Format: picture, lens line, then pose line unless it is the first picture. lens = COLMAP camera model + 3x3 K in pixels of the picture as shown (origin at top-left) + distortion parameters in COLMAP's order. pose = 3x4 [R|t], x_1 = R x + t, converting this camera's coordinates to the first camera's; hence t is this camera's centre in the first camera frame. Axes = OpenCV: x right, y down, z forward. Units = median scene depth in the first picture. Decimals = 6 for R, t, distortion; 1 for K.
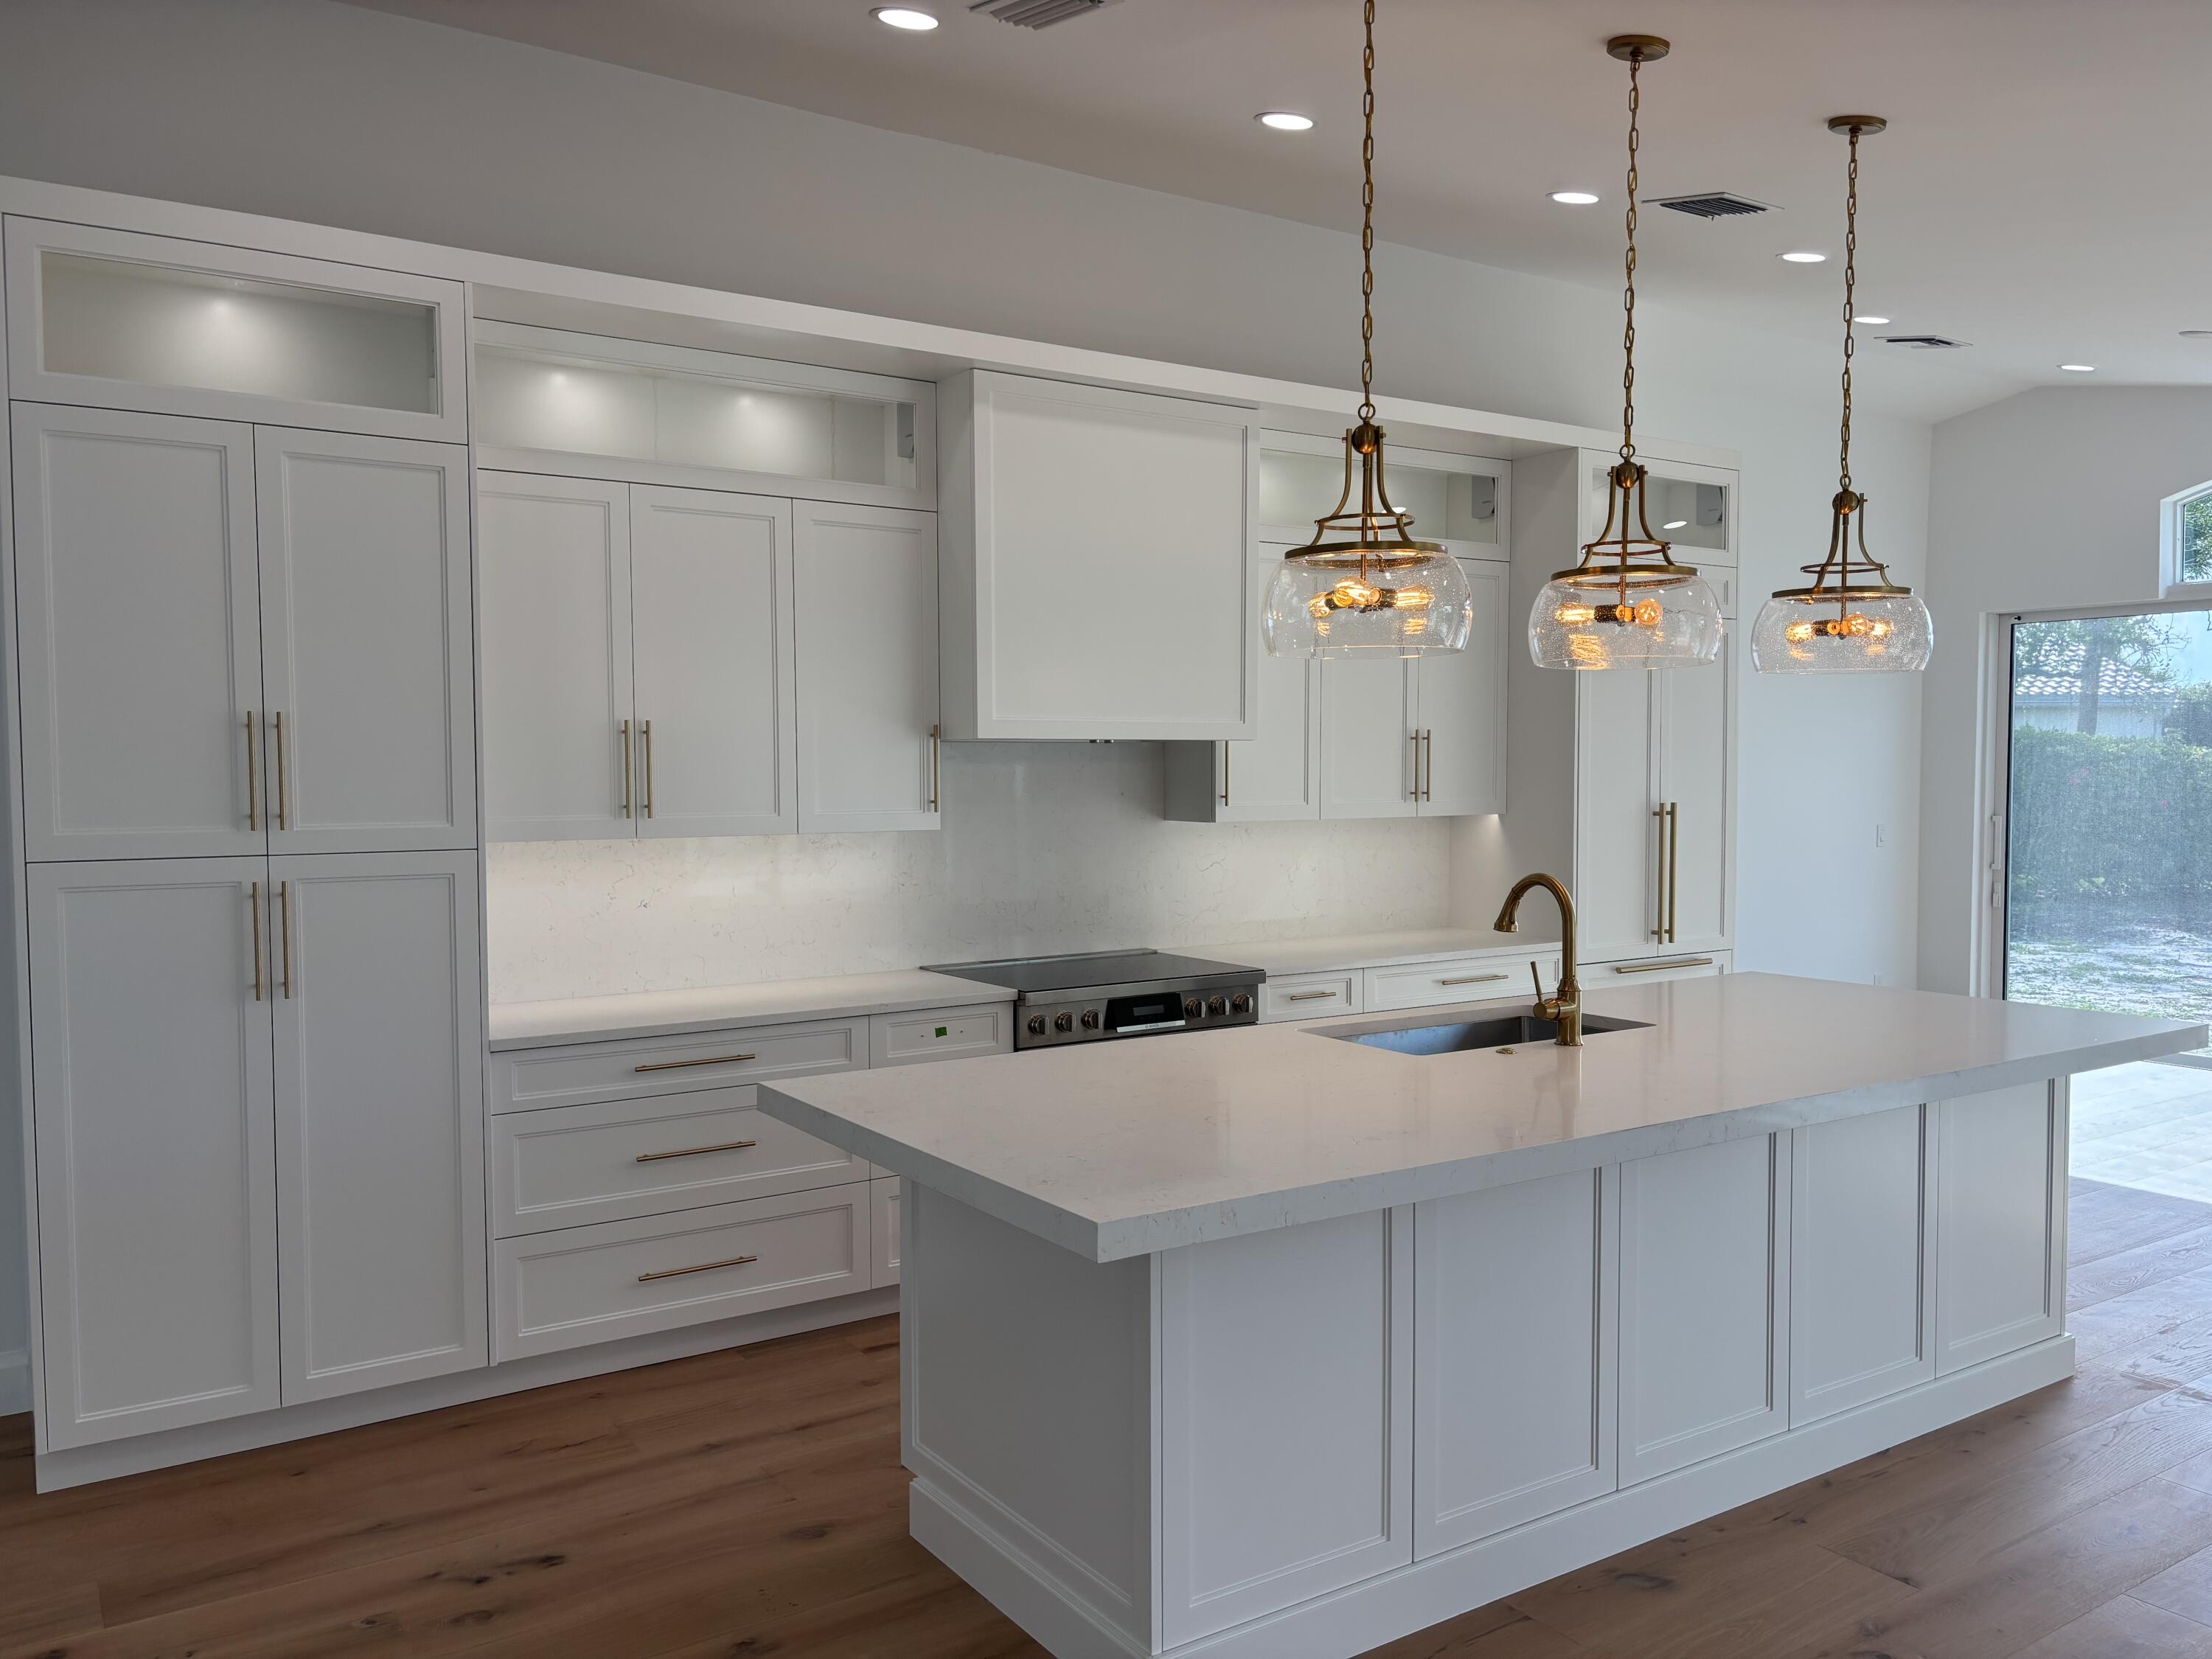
lens RADIAL K [[1679.1, 0, 1093.9], [0, 1679.1, 832.9], [0, 0, 1]] dist [0.009877, 0.001179]
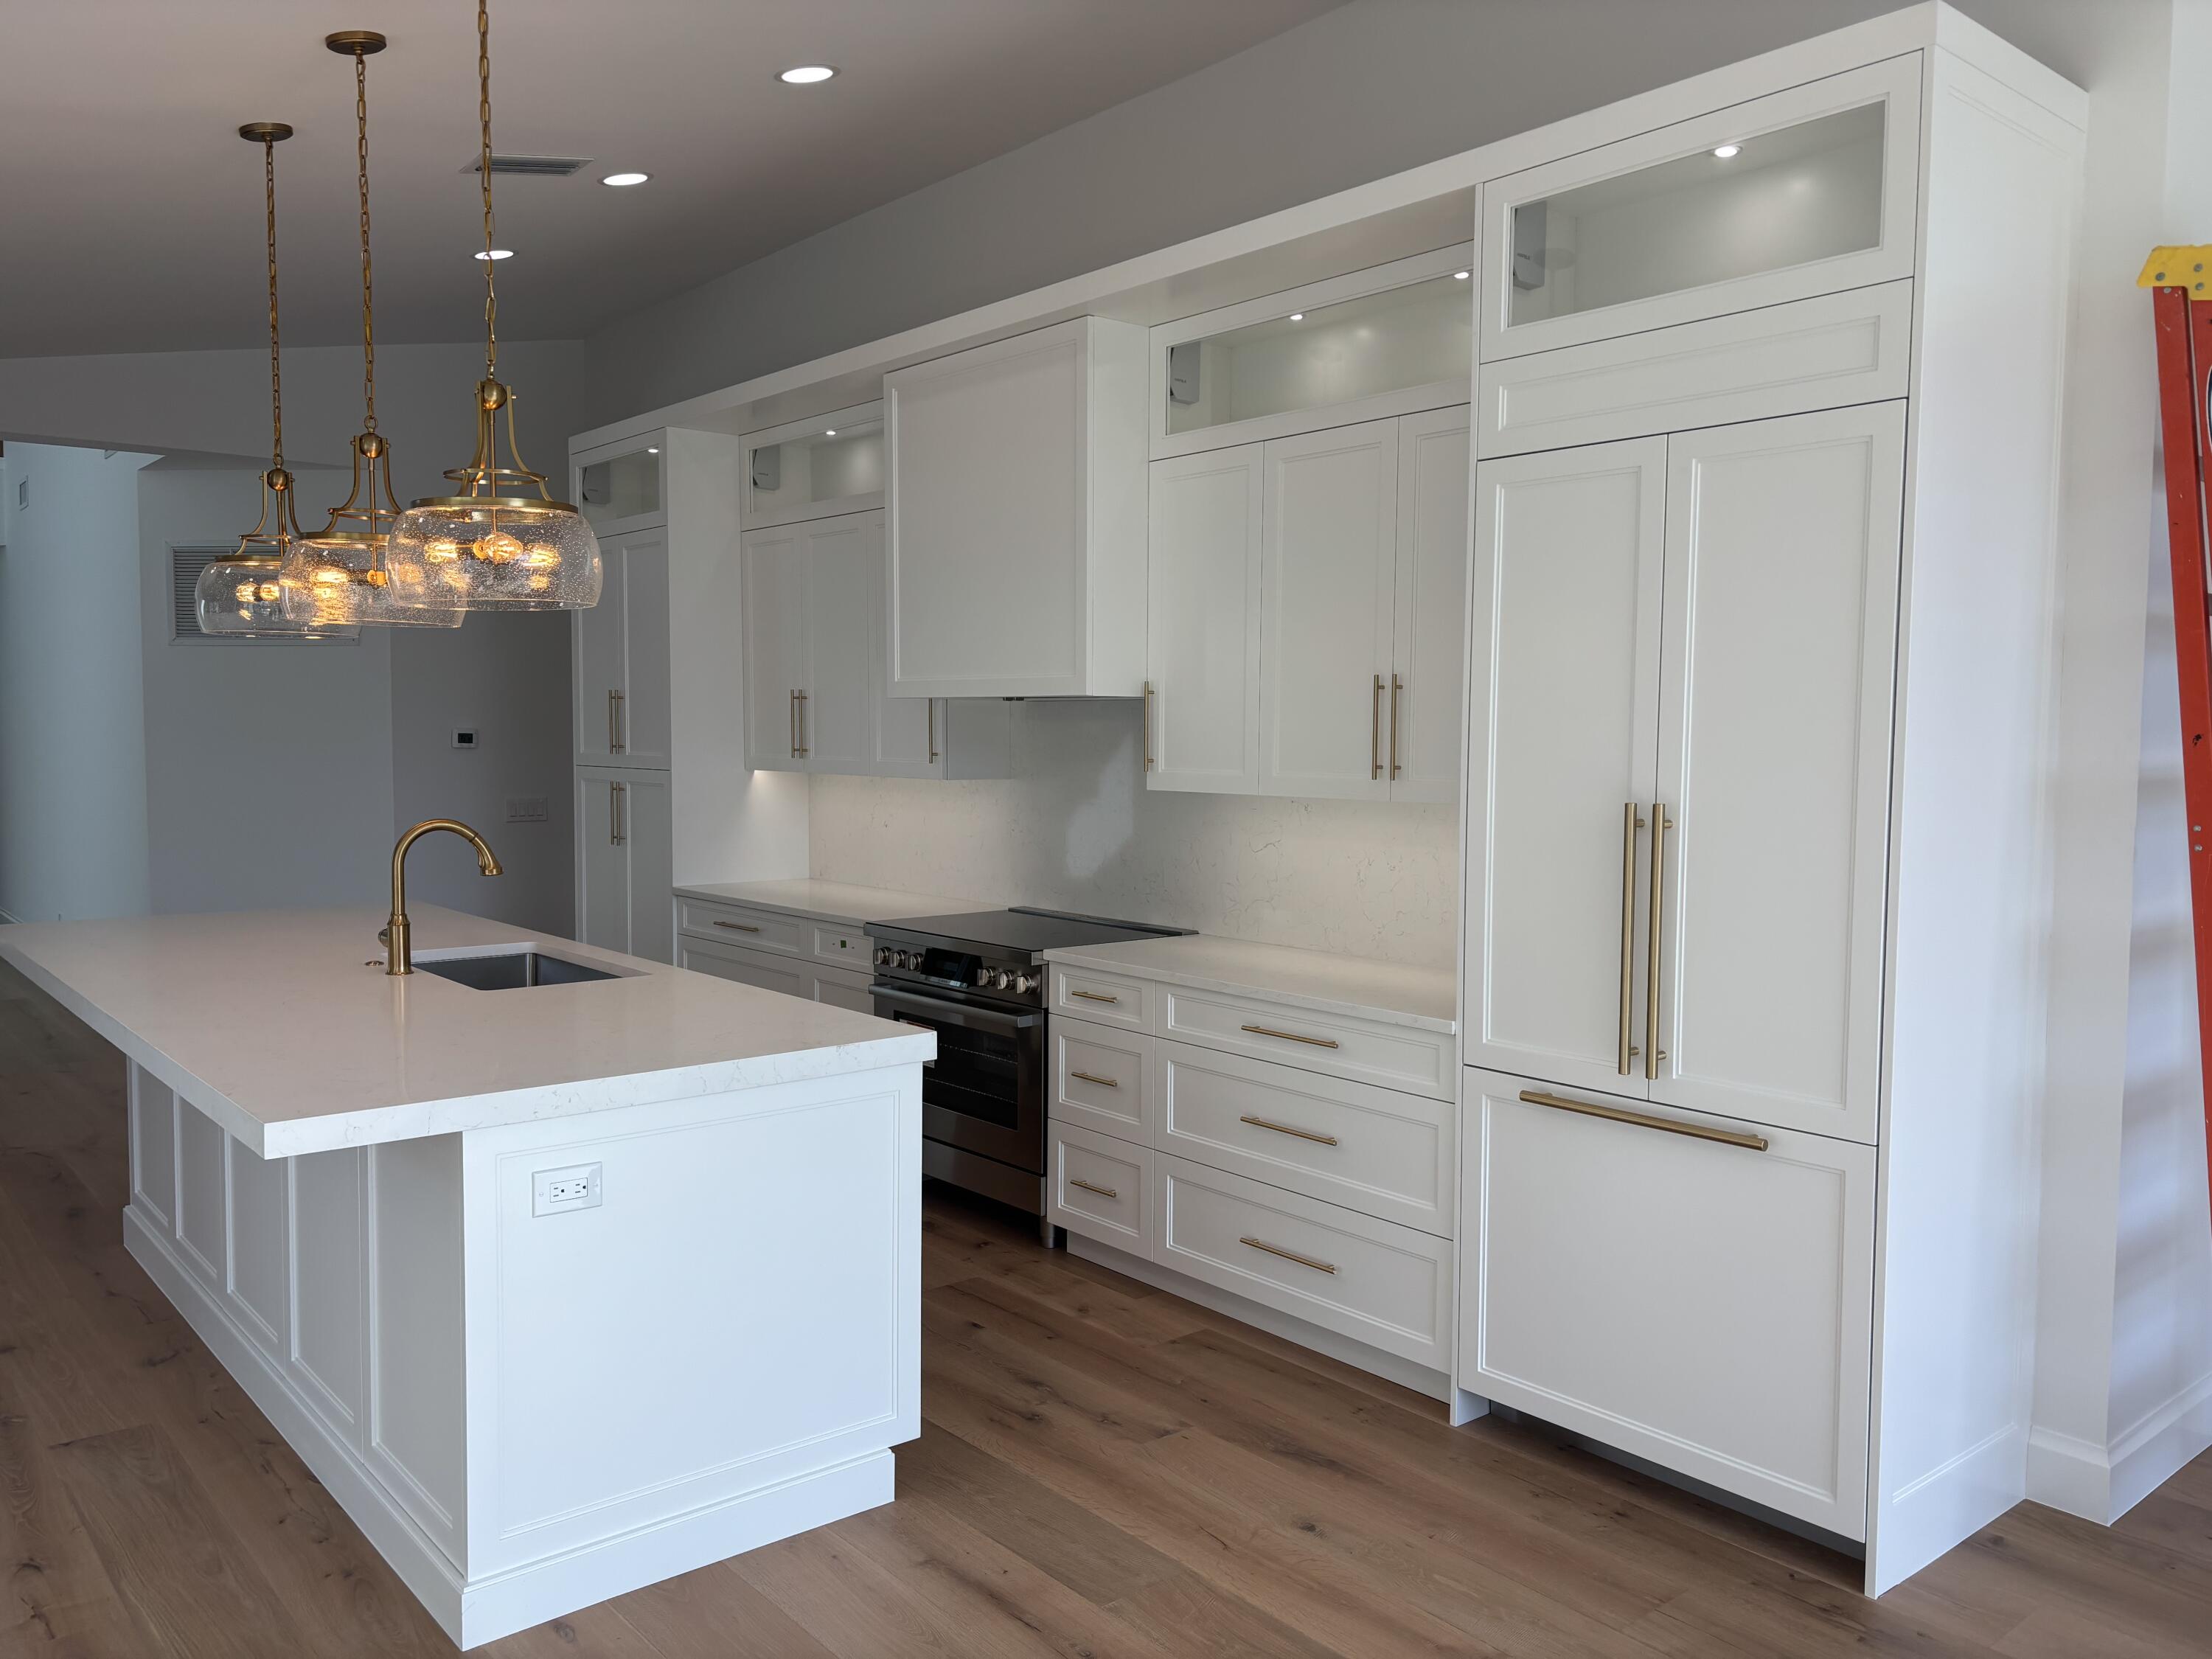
lens RADIAL K [[1679.1, 0, 1094.8], [0, 1679.1, 829.2], [0, 0, 1]] dist [0.009877, 0.001179]
pose [[0.124462, 0.068910, -0.989829, 1.109126], [-0.050012, 0.996753, 0.063103, -0.047207], [0.990963, 0.041649, 0.127505, 1.021550]]
